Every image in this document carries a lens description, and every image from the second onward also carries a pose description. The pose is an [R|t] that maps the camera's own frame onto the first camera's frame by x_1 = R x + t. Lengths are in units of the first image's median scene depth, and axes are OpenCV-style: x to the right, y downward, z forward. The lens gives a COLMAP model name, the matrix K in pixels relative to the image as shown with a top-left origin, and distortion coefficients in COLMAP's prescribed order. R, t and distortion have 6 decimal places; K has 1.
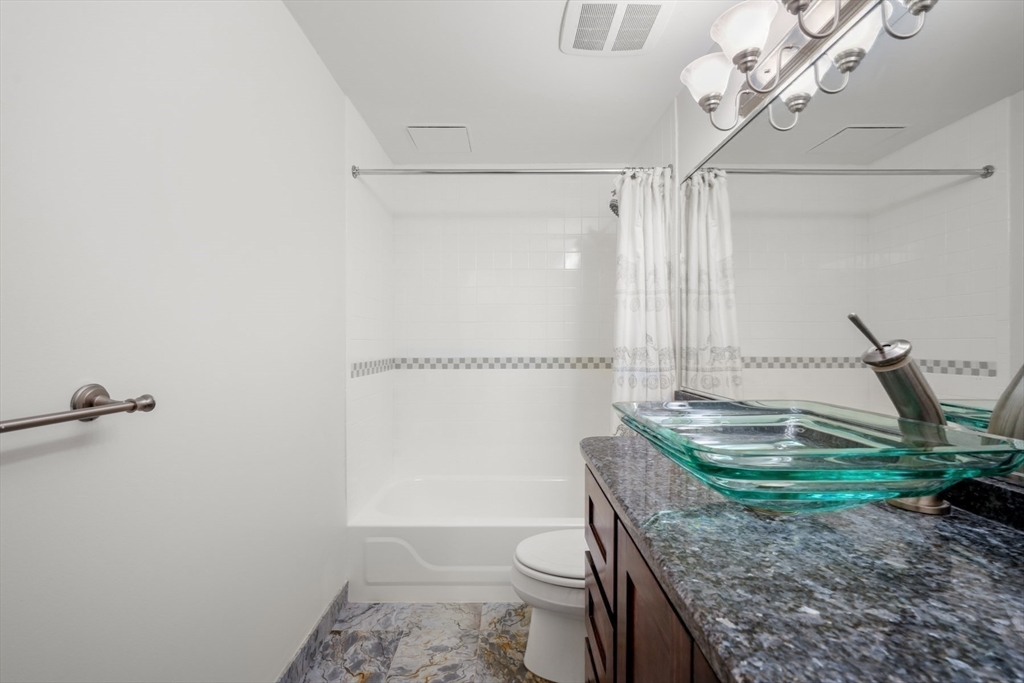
lens RADIAL K [[440.8, 0, 506.9], [0, 440.8, 341.3], [0, 0, 1]] dist [0.004835, -0.000589]
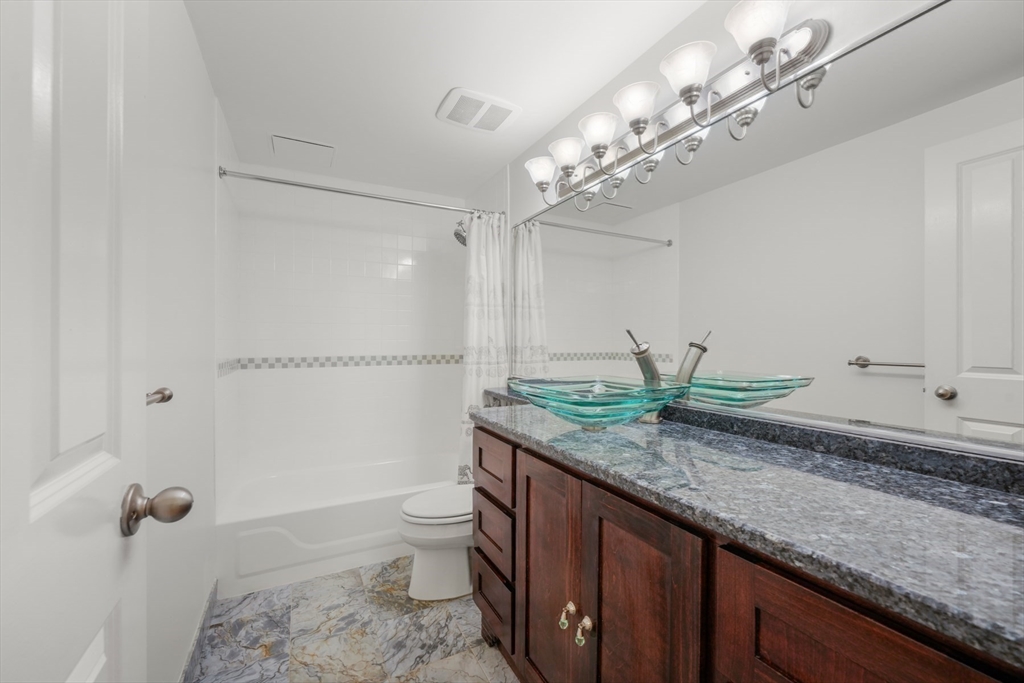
lens RADIAL K [[414.3, 0, 518.0], [0, 414.3, 342.1], [0, 0, 1]] dist [0.005330, 0.000630]
pose [[0.884760, 0.001689, 0.466043, -0.194628], [-0.002574, 0.999996, 0.001261, -0.001164], [-0.466039, -0.002315, 0.884761, -0.158050]]
